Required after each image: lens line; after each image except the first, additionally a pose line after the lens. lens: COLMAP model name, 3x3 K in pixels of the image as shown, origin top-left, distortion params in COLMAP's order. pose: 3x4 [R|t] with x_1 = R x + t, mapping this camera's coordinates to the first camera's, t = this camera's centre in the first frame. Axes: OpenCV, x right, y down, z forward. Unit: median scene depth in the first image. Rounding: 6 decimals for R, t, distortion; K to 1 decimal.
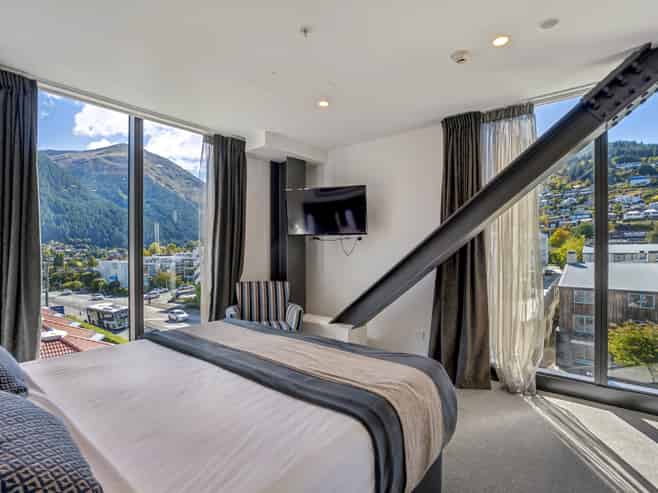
lens RADIAL K [[350.9, 0, 329.9], [0, 350.9, 245.0], [0, 0, 1]] dist [-0.054074, 0.033526]
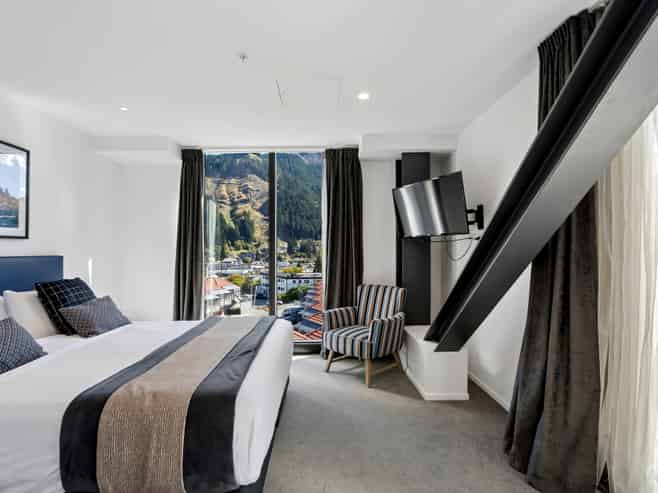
lens RADIAL K [[345.0, 0, 329.9], [0, 345.0, 248.9], [0, 0, 1]] dist [-0.004395, 0.000002]
pose [[0.640872, -0.008833, -0.767597, 0.494780], [0.020908, 0.999764, 0.005952, -0.008717], [0.767363, -0.019863, 0.640905, 0.284397]]
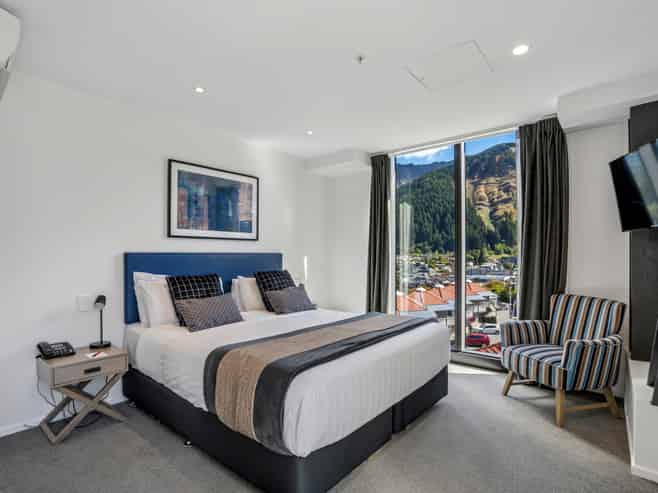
lens RADIAL K [[351.0, 0, 330.4], [0, 351.0, 255.6], [0, 0, 1]] dist [-0.032486, -0.000069]
pose [[-0.014459, -0.001267, -0.999895, 0.560170], [0.018521, 0.999827, -0.001535, 0.010811], [0.999724, -0.018541, -0.014433, 0.491563]]
